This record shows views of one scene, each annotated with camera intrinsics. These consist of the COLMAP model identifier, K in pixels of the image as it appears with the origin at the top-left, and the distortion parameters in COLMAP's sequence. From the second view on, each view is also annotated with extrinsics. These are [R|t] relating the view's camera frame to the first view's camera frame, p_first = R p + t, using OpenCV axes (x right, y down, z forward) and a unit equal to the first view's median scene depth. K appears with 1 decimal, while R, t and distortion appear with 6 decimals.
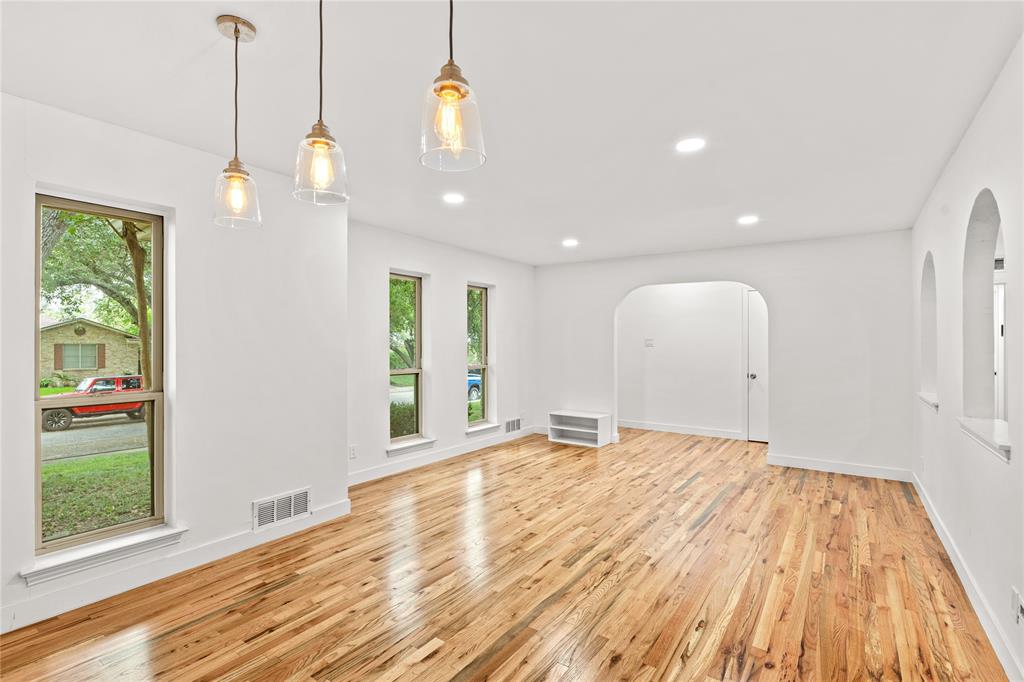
lens RADIAL K [[473.1, 0, 519.4], [0, 473.1, 342.0], [0, 0, 1]] dist [-0.002718, -0.000272]
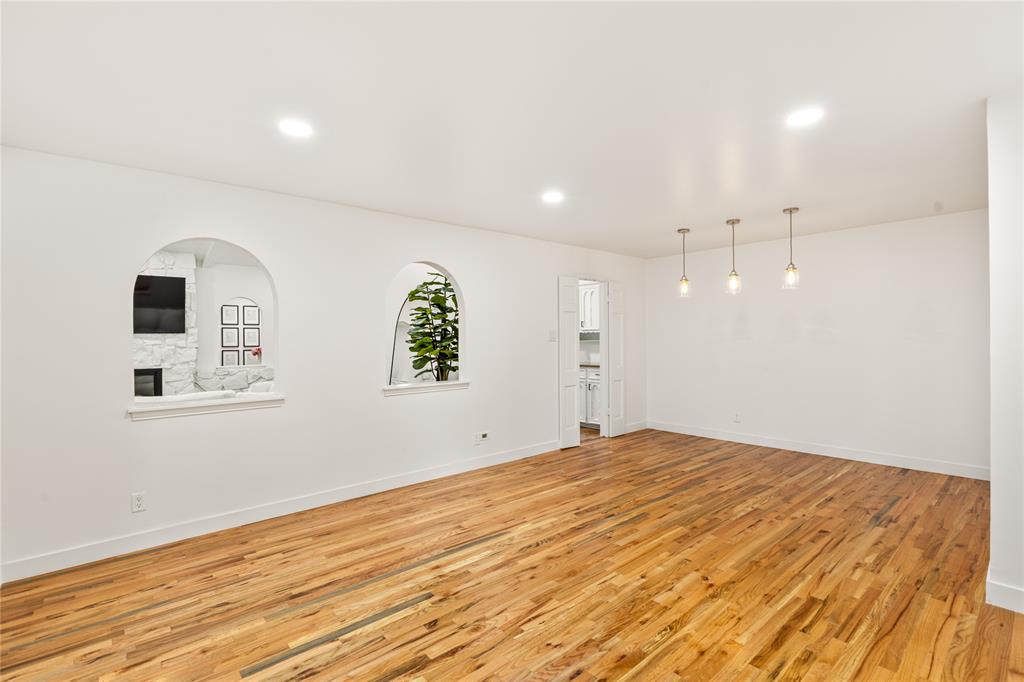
lens RADIAL K [[473.1, 0, 519.4], [0, 473.1, 342.0], [0, 0, 1]] dist [-0.002718, -0.000272]
pose [[-0.970900, 0.008616, 0.239330, 0.109588], [0.008568, 0.999963, -0.001241, 0.012141], [-0.239332, 0.000846, -0.970937, 2.059705]]
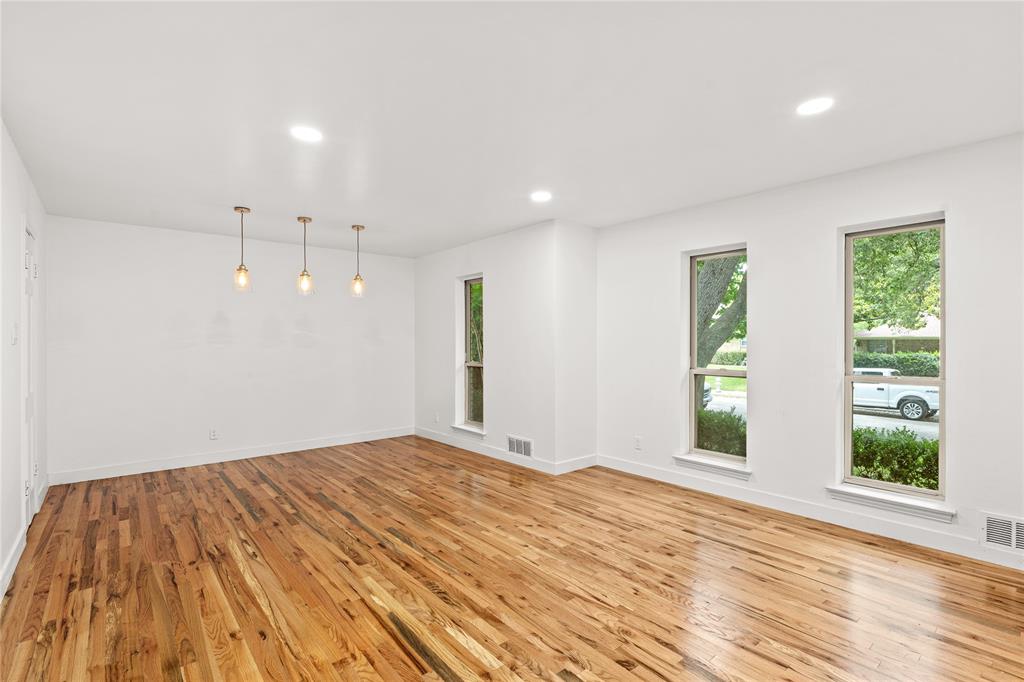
lens RADIAL K [[478.9, 0, 512.0], [0, 478.9, 341.0], [0, 0, 1]] dist [-0.001693, -0.000017]
pose [[-0.265654, -0.001057, -0.964068, 1.033176], [0.009803, 0.999945, -0.003798, 0.016301], [0.964018, -0.010459, -0.265629, 1.439093]]
